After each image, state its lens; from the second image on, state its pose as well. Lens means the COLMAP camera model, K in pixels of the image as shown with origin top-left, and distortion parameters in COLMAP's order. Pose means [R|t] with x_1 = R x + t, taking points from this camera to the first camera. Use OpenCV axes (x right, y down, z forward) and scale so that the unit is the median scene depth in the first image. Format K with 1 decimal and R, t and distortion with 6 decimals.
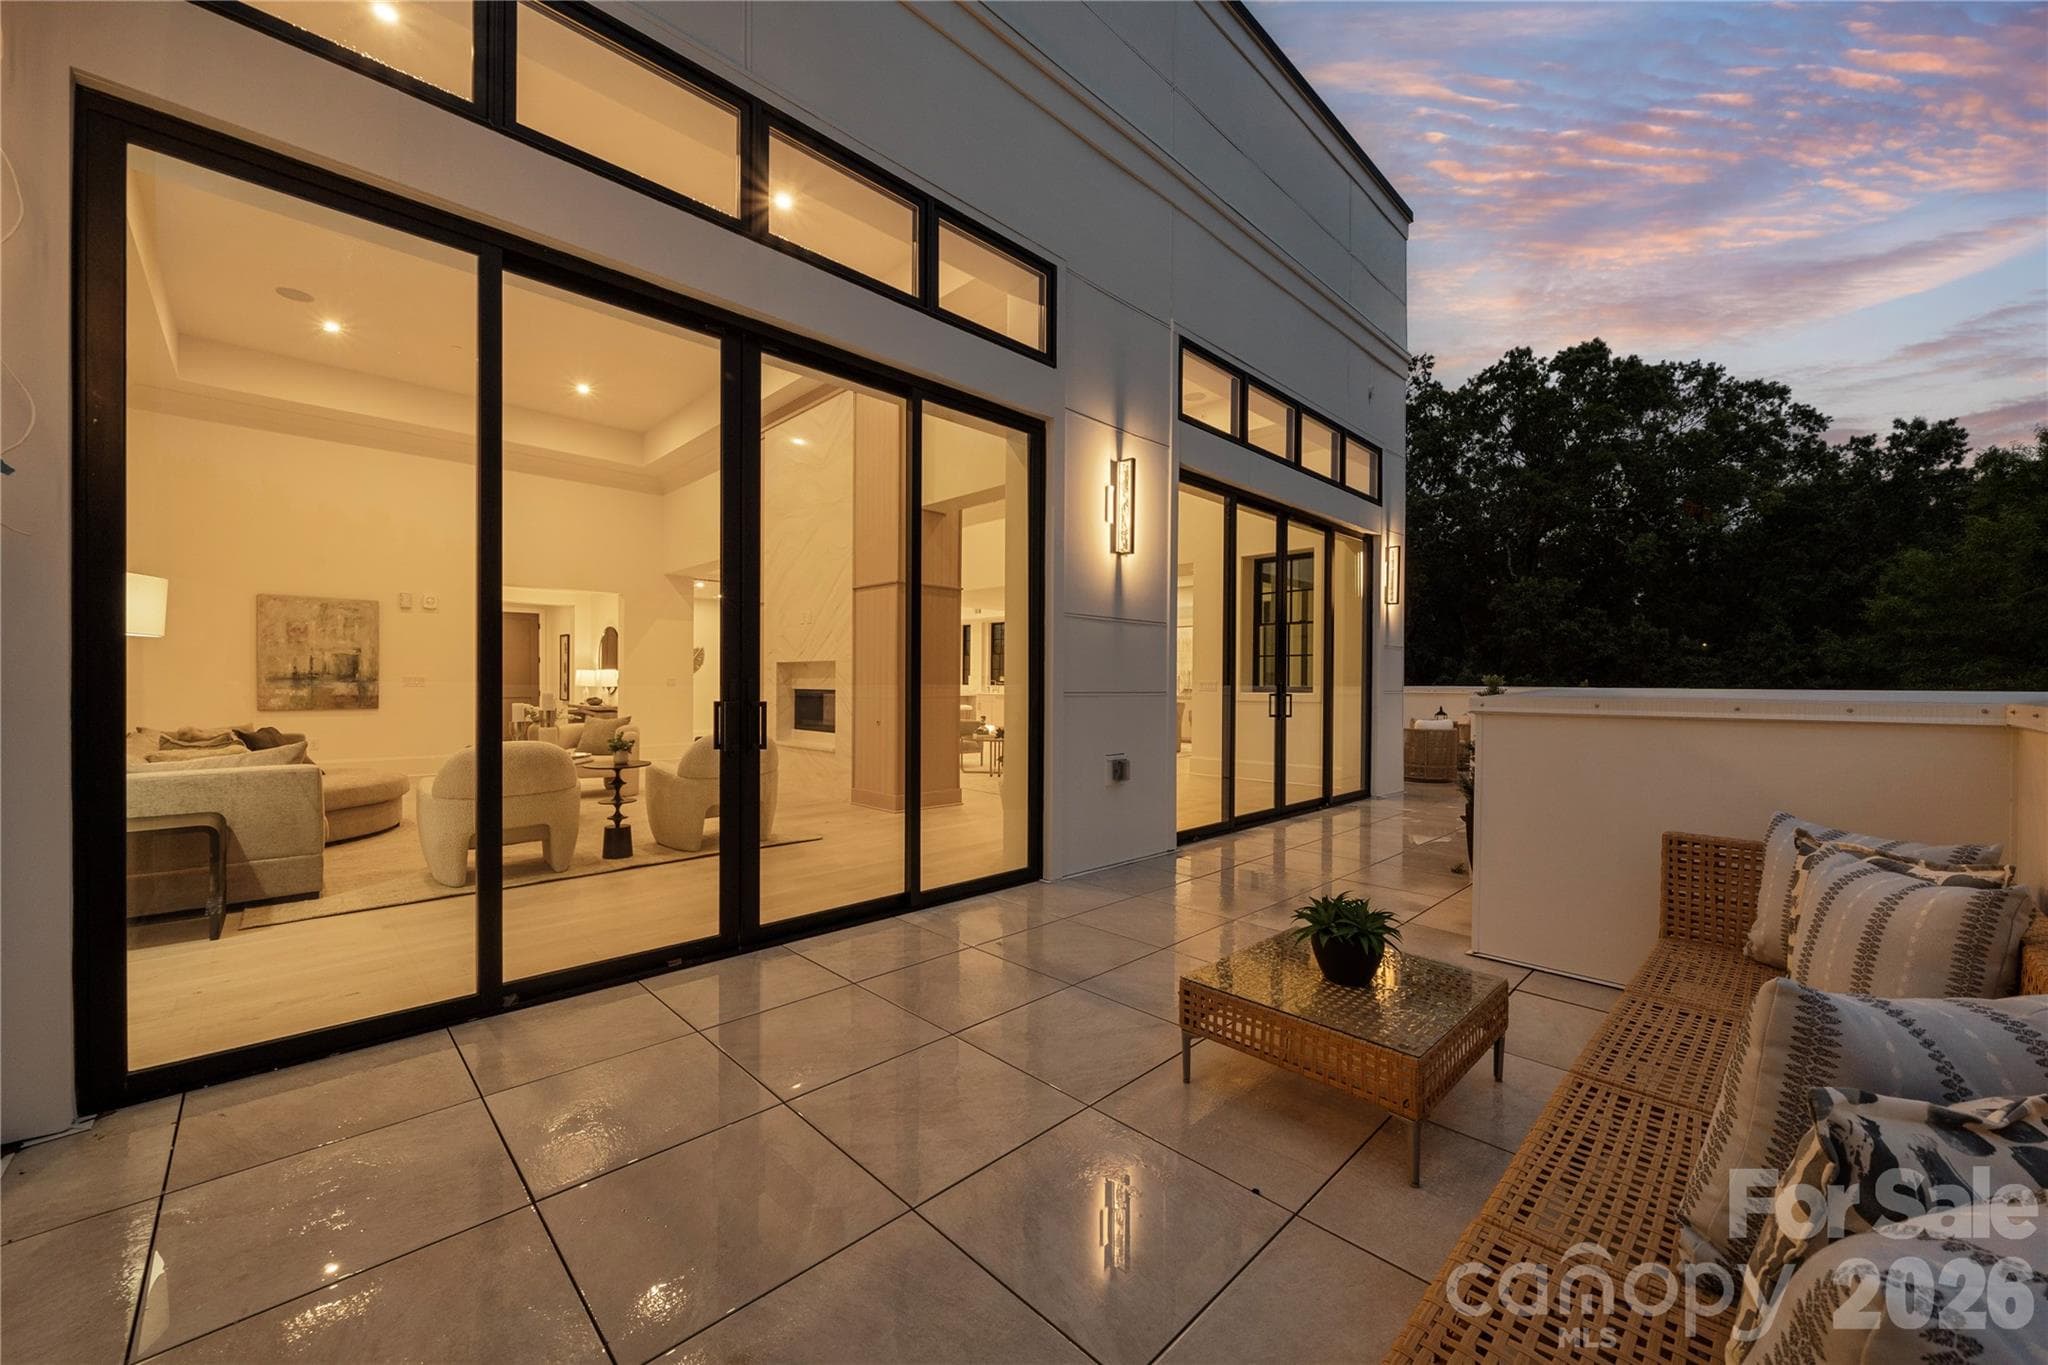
lens RADIAL K [[813.5, 0, 1024.0], [0, 813.5, 682.5], [0, 0, 1]] dist [0.000542, 0.000043]
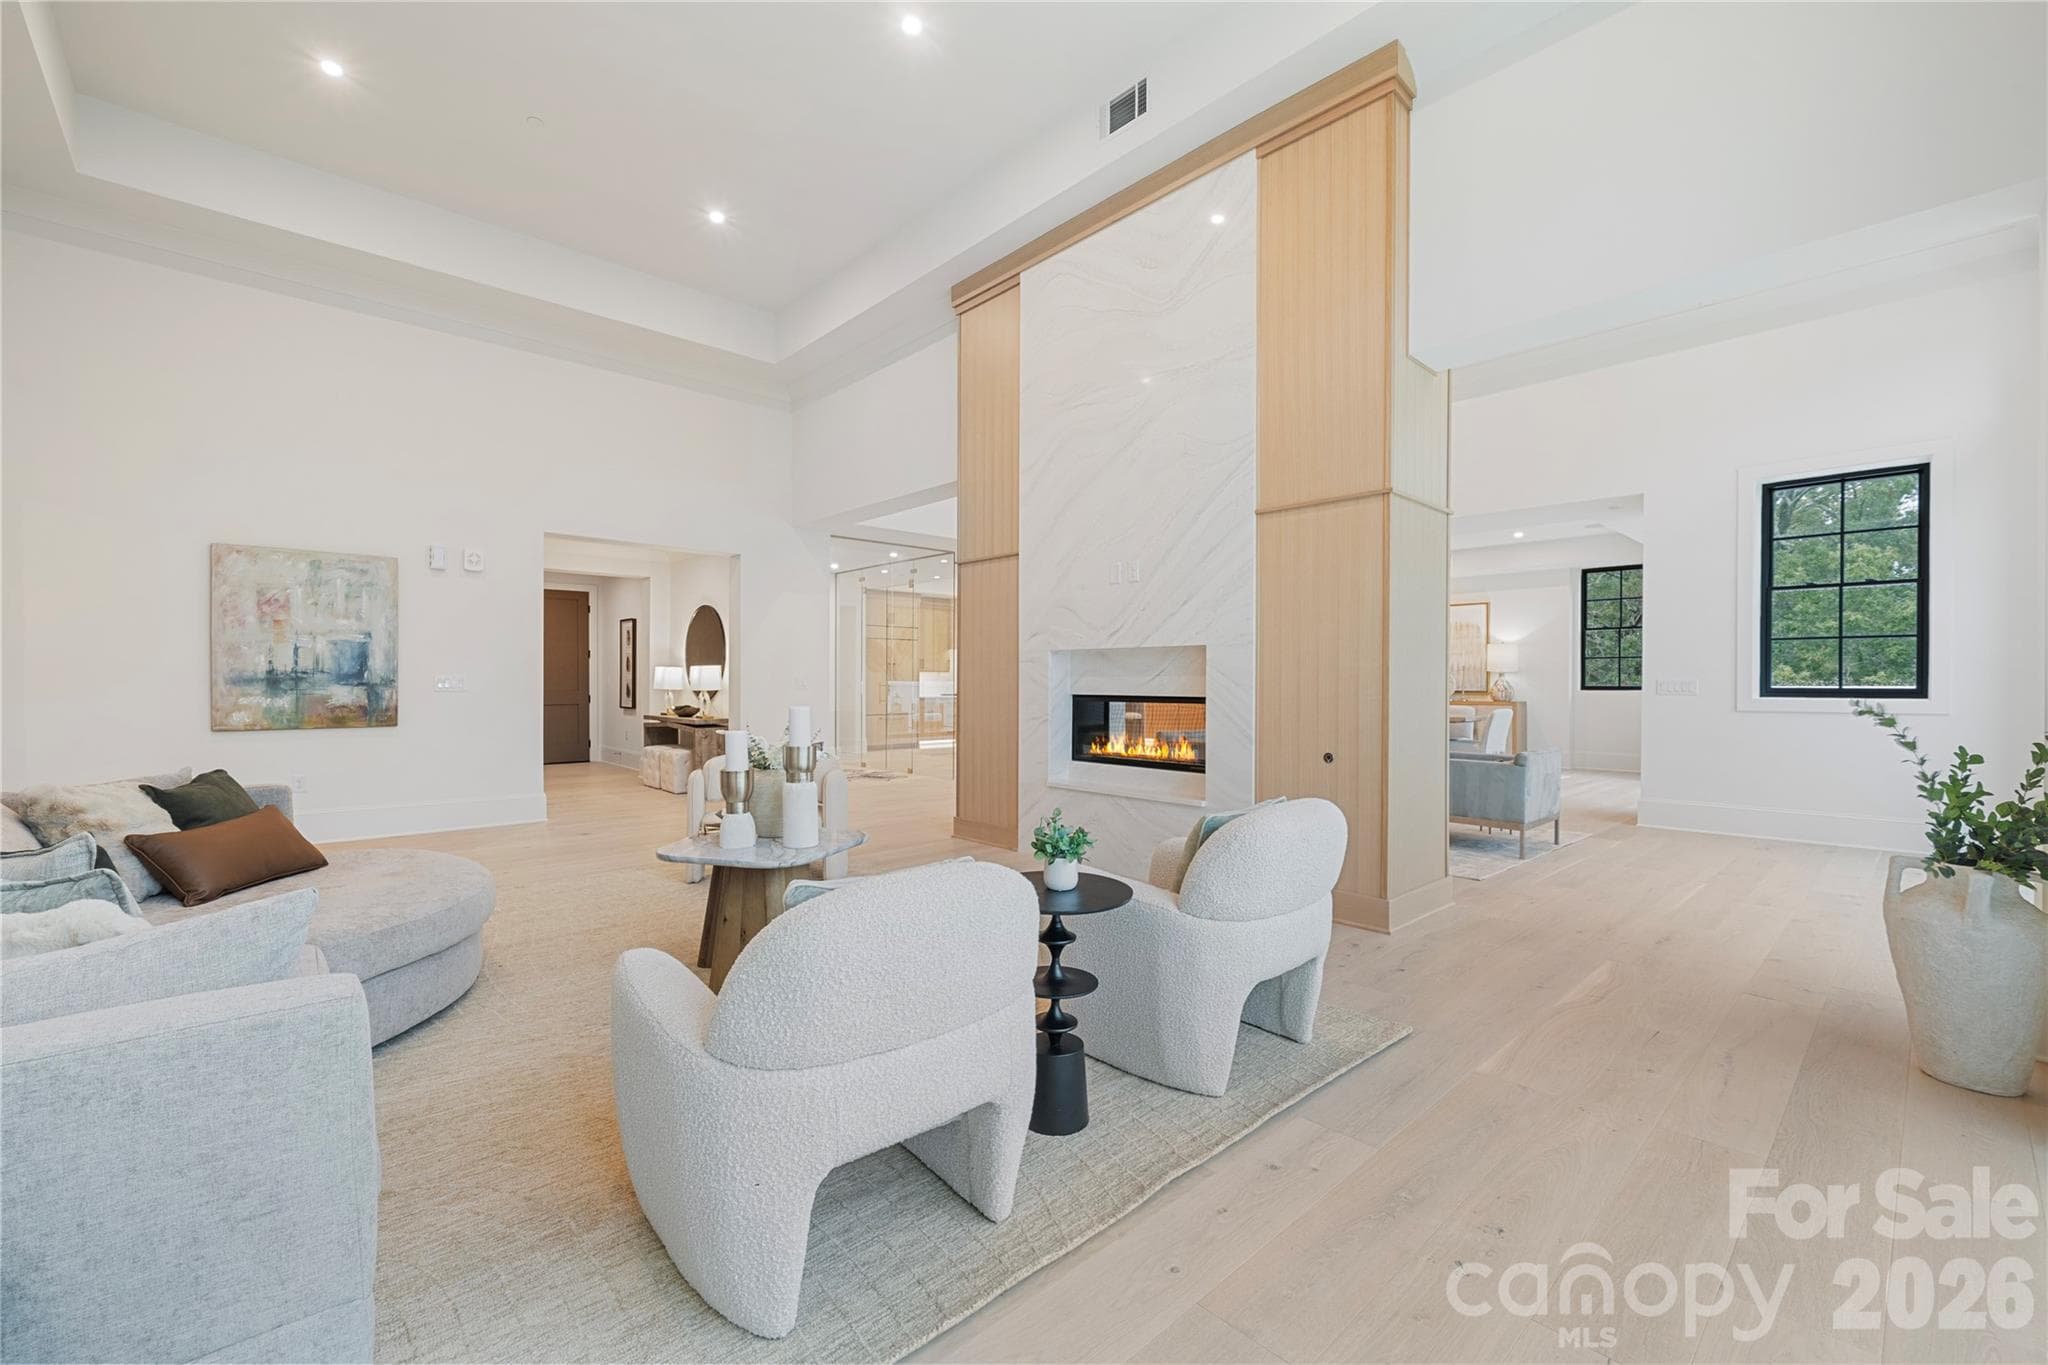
lens RADIAL K [[874.5, 0, 1015.6], [0, 874.5, 689.2], [0, 0, 1]] dist [-0.001340, -0.000210]
pose [[0.999900, -0.005997, -0.012774, -0.307492], [0.006091, 0.999955, 0.007337, 0.000467], [0.012729, -0.007414, 0.999891, 0.328114]]
